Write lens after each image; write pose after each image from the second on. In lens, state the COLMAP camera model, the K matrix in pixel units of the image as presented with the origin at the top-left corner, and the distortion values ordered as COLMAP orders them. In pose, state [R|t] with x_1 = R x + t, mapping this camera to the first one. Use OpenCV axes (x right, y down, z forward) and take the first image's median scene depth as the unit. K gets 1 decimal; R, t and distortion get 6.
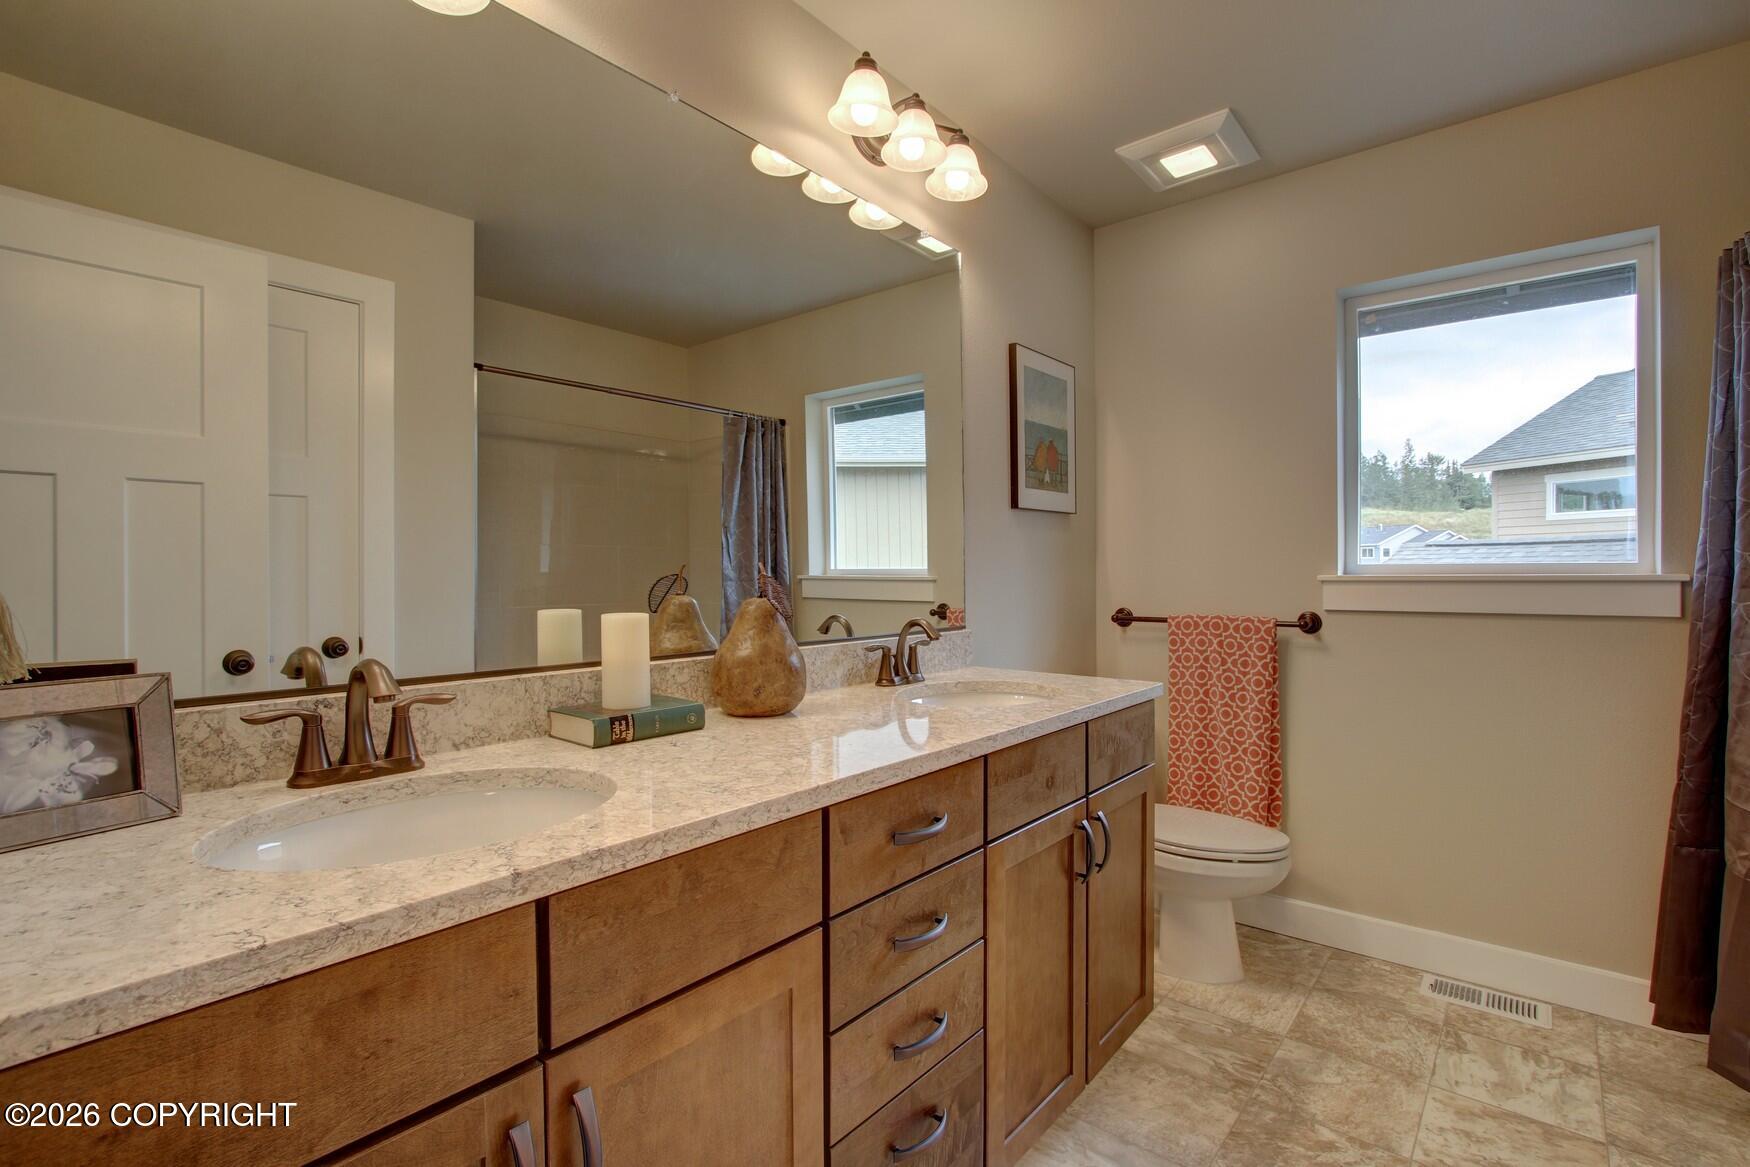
lens RADIAL K [[807.8, 0, 880.7], [0, 807.8, 577.7], [0, 0, 1]] dist [-0.016876, 0.001324]
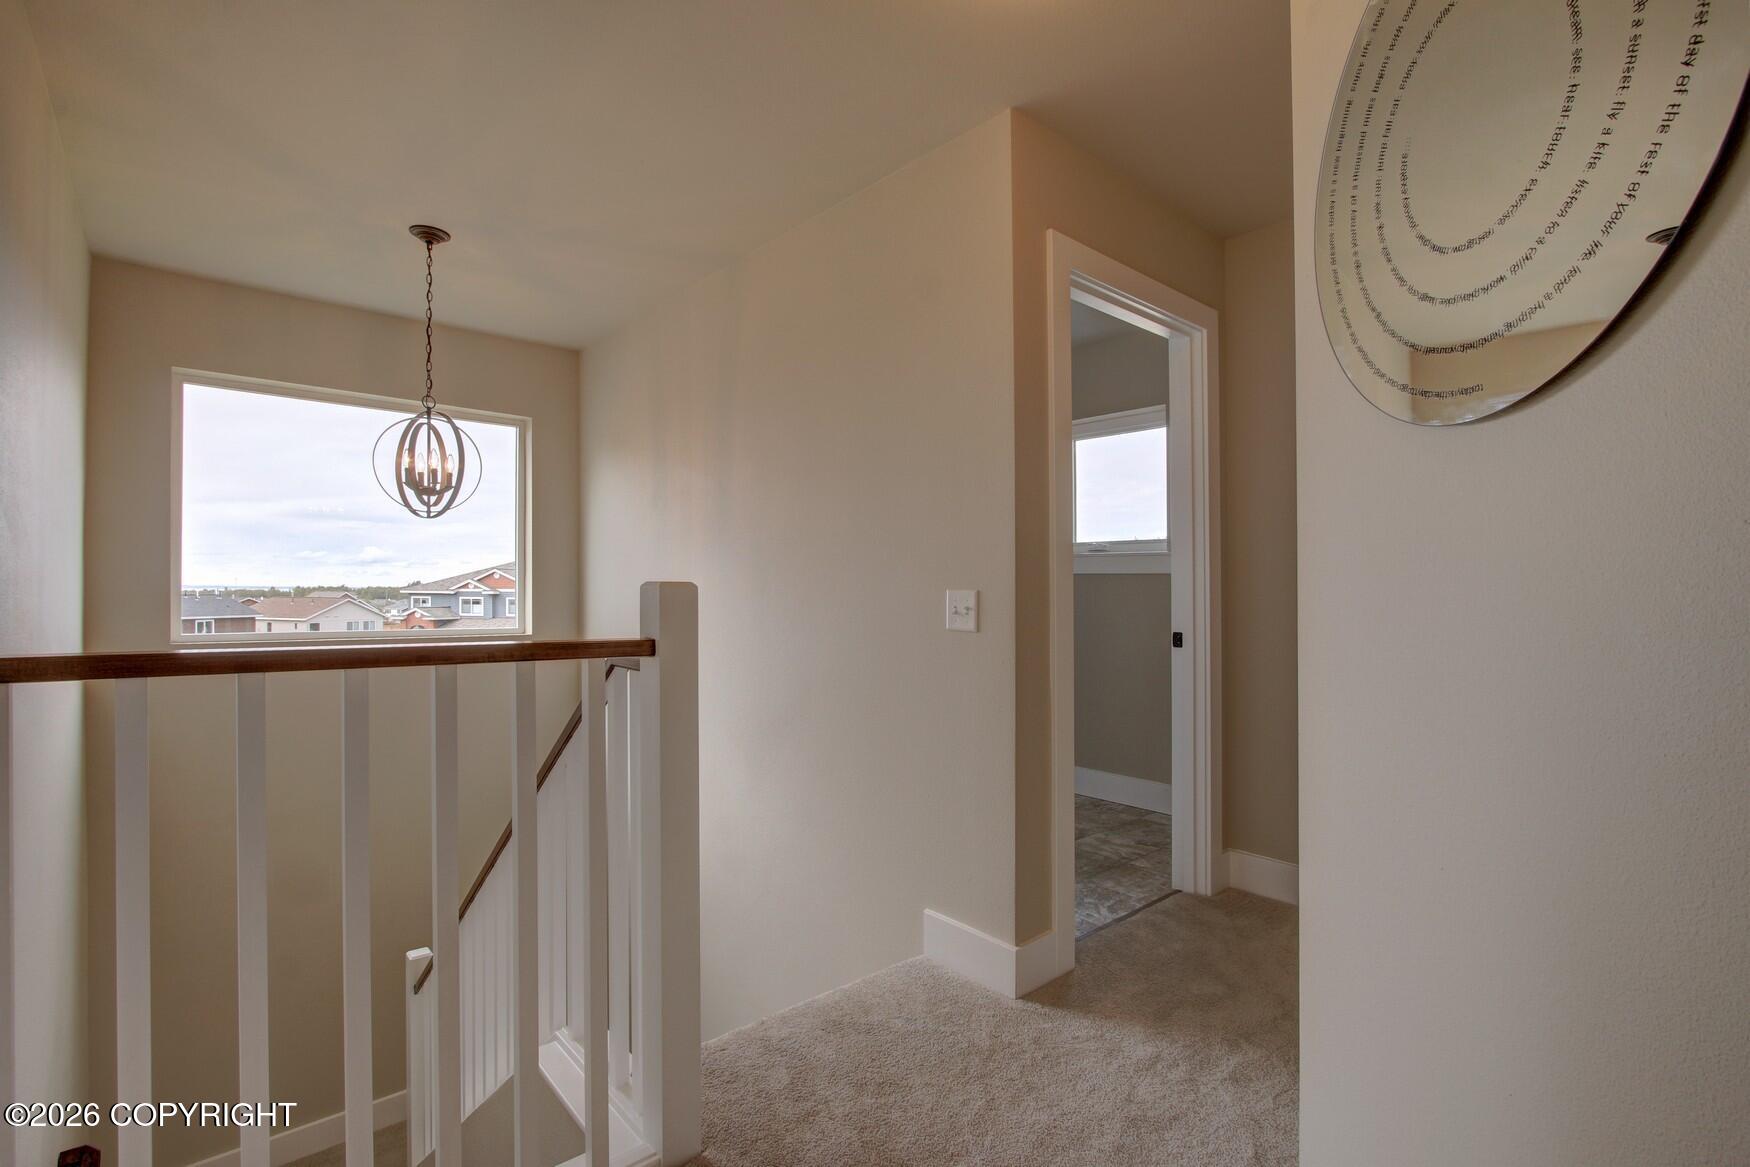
lens RADIAL K [[807.8, 0, 880.7], [0, 807.8, 577.7], [0, 0, 1]] dist [-0.016876, 0.001324]
pose [[-0.162563, -0.004808, -0.986686, 2.883984], [-0.005010, 0.999979, -0.004048, -0.017821], [0.986685, 0.004285, -0.162584, 0.762239]]
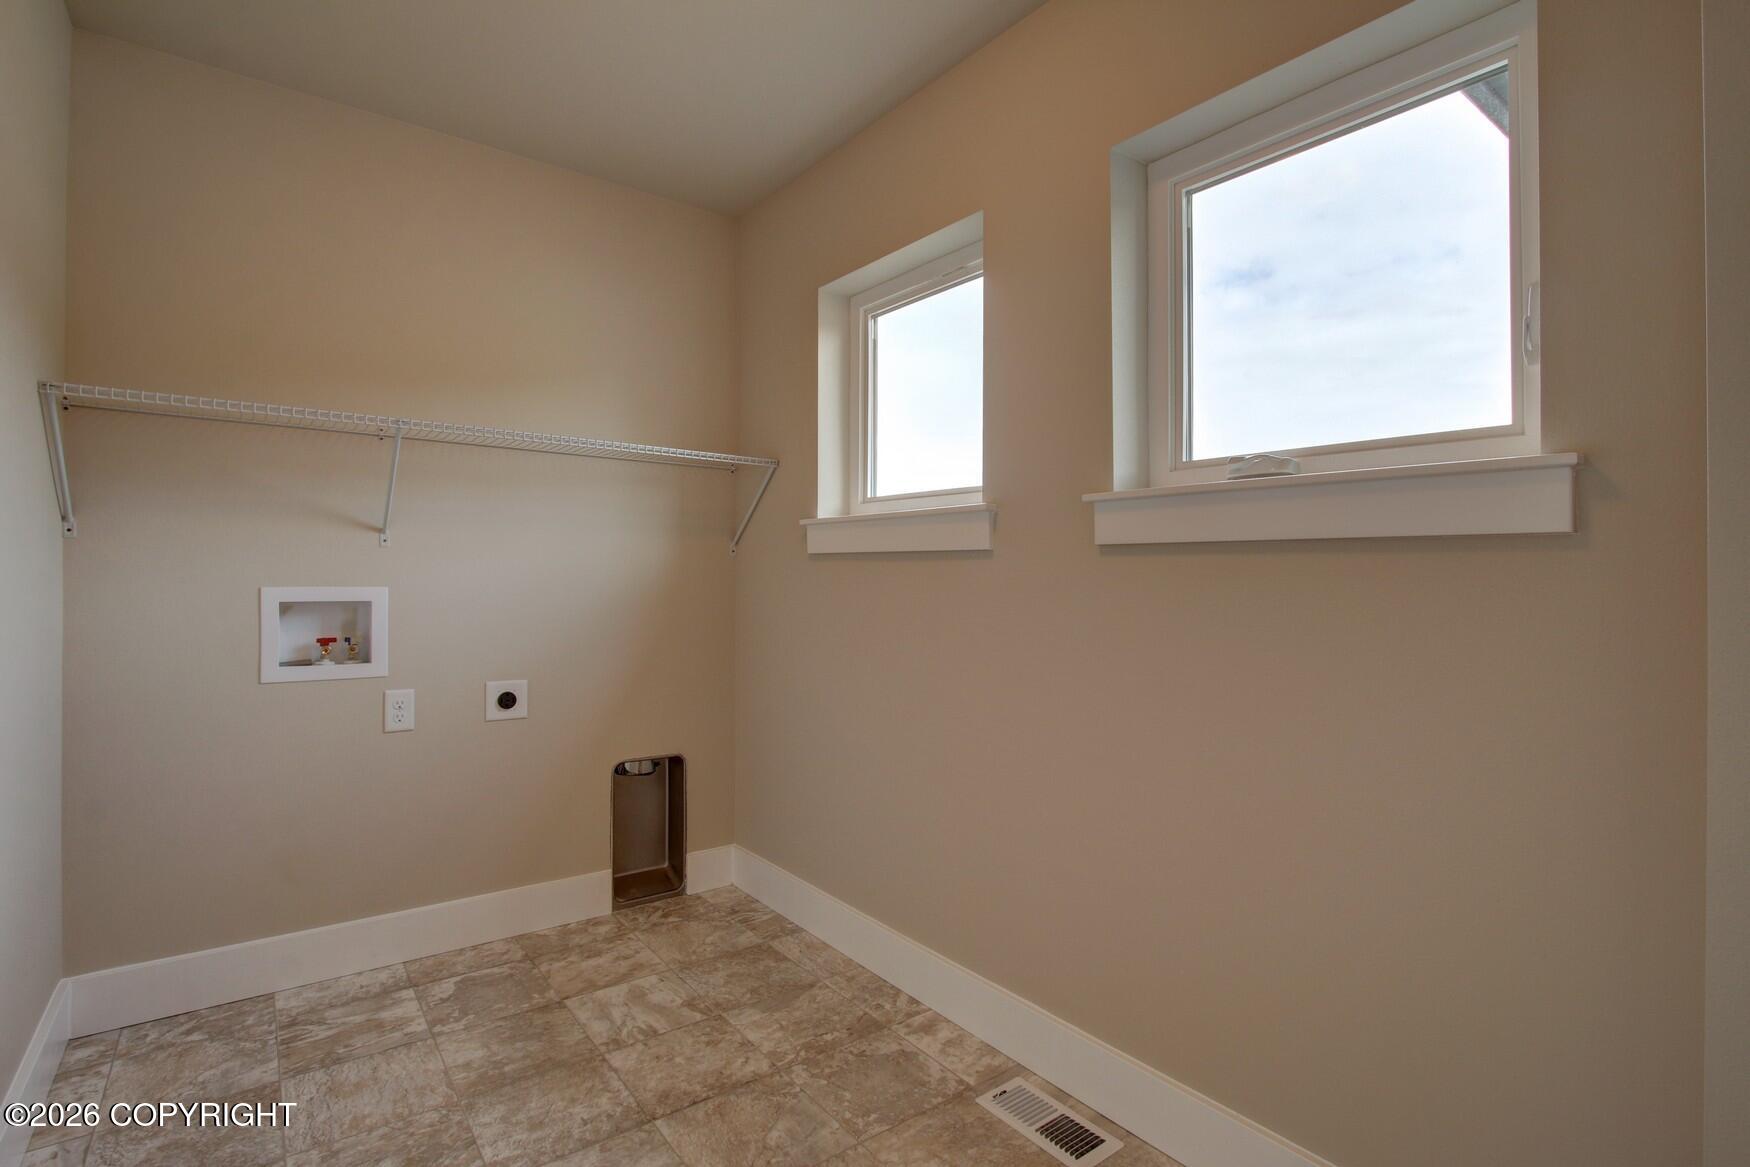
lens RADIAL K [[844.2, 0, 897.3], [0, 844.2, 580.6], [0, 0, 1]] dist [-0.015261, -0.000048]
pose [[-0.215410, 0.000093, -0.976524, 1.919847], [-0.008149, 0.999965, 0.001893, 0.012185], [0.976490, 0.008366, -0.215401, 1.635507]]
